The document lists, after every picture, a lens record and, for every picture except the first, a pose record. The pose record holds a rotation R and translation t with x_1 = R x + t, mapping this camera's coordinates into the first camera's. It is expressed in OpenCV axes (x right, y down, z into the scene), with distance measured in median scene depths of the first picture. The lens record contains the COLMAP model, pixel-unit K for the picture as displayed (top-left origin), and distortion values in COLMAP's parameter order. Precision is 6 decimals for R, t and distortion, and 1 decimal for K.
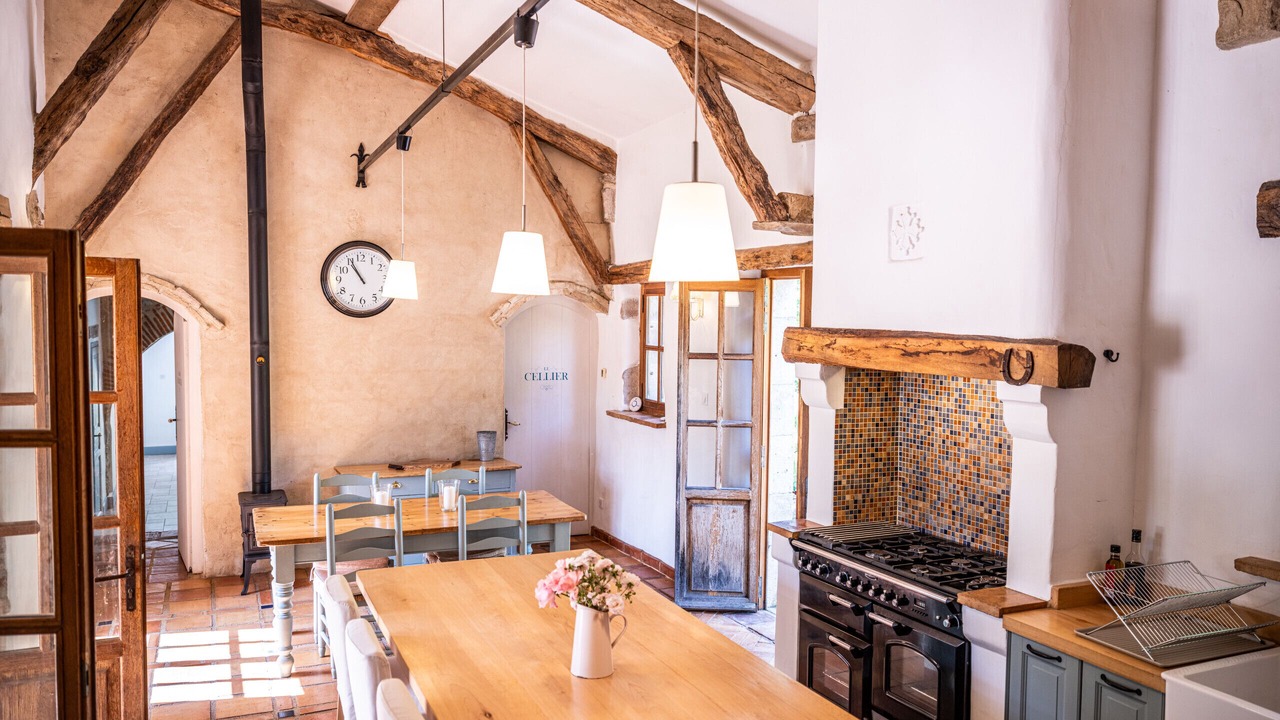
lens RADIAL K [[956.8, 0, 640.0], [0, 956.8, 360.0], [0, 0, 1]] dist [-0.001612, -0.001217]
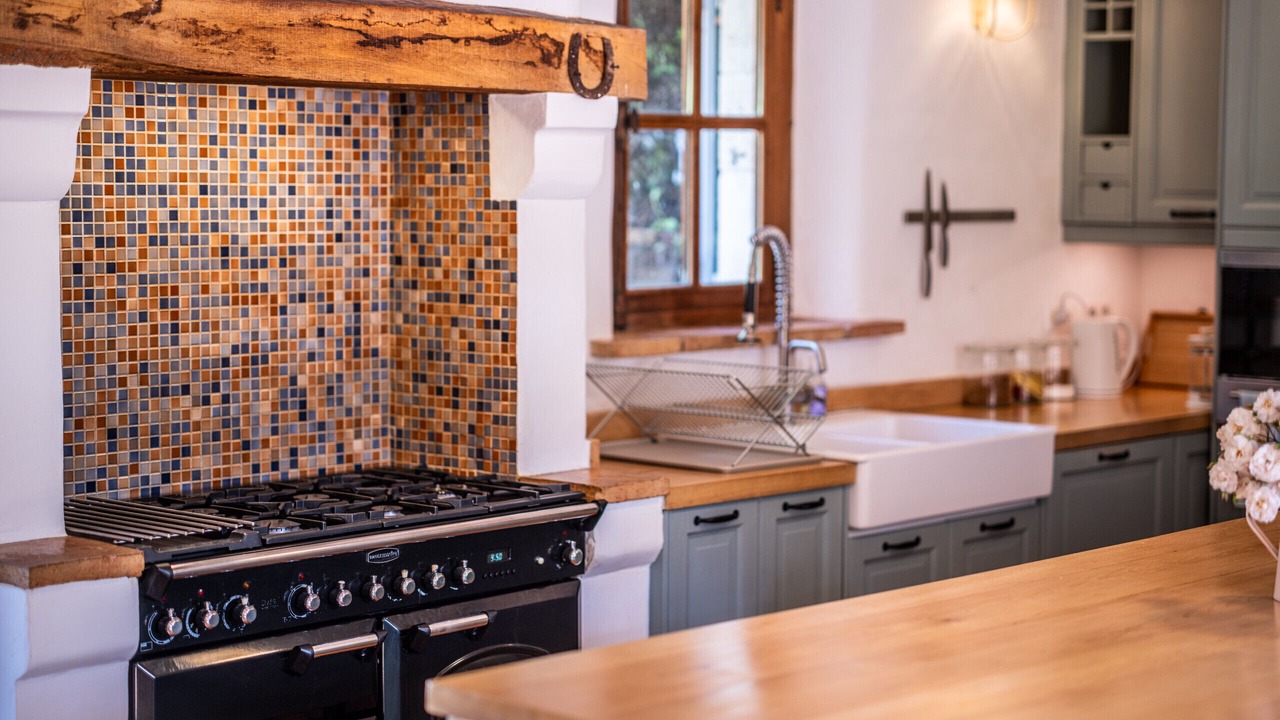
lens RADIAL K [[2376.2, 0, 640.0], [0, 2376.2, 360.0], [0, 0, 1]] dist [0.087902, -0.116993]
pose [[-0.387925, -0.083856, 0.917868, -0.753284], [0.033494, 0.993912, 0.104960, 0.026954], [-0.921082, 0.071460, -0.382755, 1.240686]]
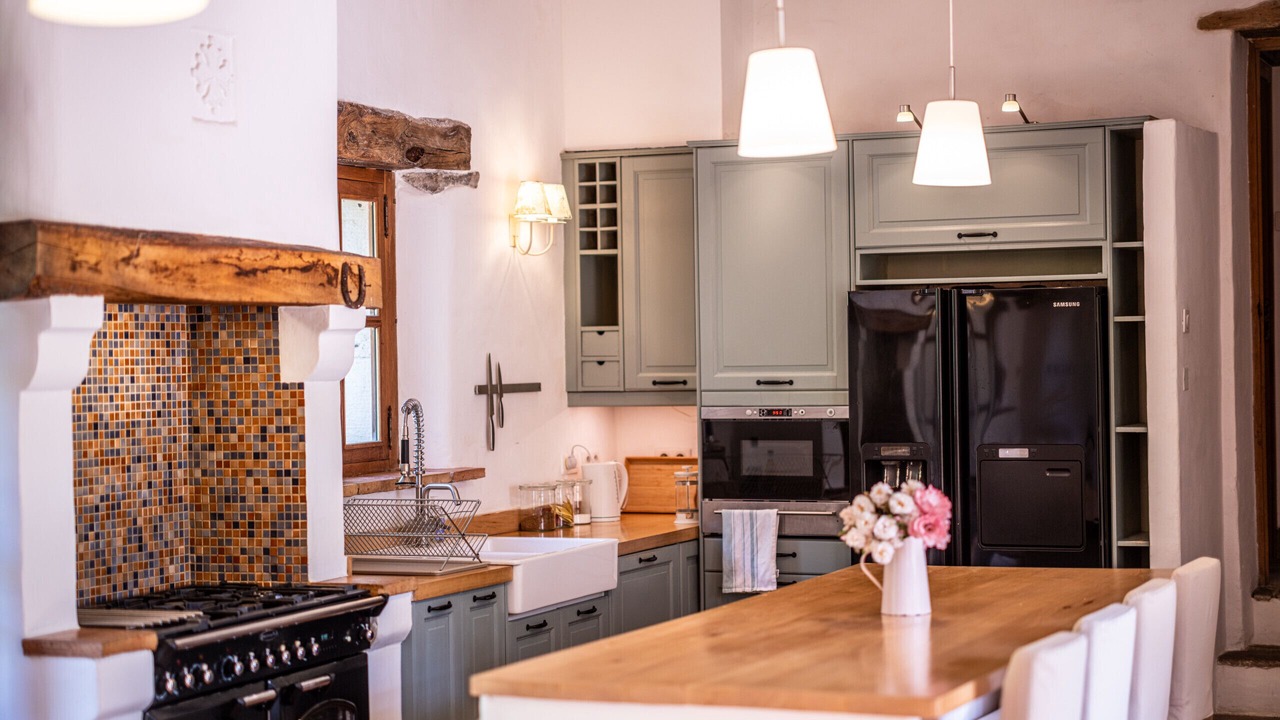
lens RADIAL K [[2376.2, 0, 640.0], [0, 2376.2, 360.0], [0, 0, 1]] dist [0.087902, -0.116993]
pose [[-0.678264, -0.001174, 0.734817, -0.991833], [0.044630, 0.998087, 0.042790, -0.004135], [-0.733461, 0.061817, -0.676914, 1.762602]]
